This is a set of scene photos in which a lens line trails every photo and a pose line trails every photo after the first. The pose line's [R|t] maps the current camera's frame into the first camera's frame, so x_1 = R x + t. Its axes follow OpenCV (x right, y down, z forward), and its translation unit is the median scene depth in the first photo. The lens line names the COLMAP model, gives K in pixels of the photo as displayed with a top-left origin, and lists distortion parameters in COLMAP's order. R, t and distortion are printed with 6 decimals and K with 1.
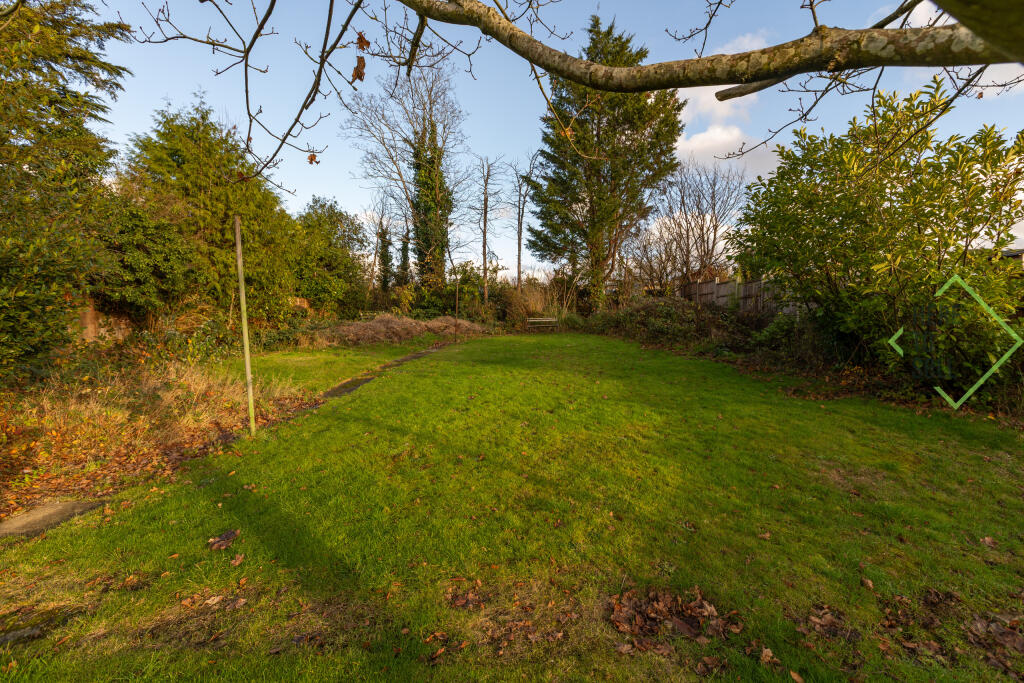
lens RADIAL K [[470.9, 0, 513.4], [0, 470.9, 338.9], [0, 0, 1]] dist [0.013026, 0.000880]
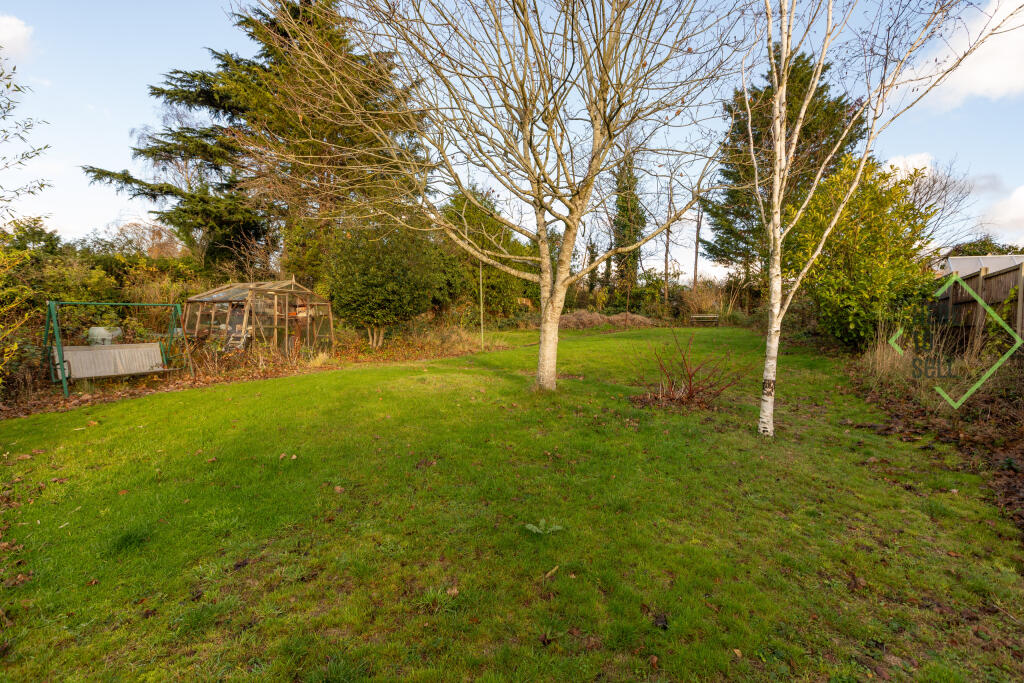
lens RADIAL K [[470.9, 0, 512.2], [0, 470.9, 339.0], [0, 0, 1]] dist [0.013026, 0.000880]
pose [[0.884394, 0.036669, -0.465299, 0.160528], [-0.040318, 0.999185, 0.002111, 0.030206], [0.464997, 0.016893, 0.885151, -0.245864]]
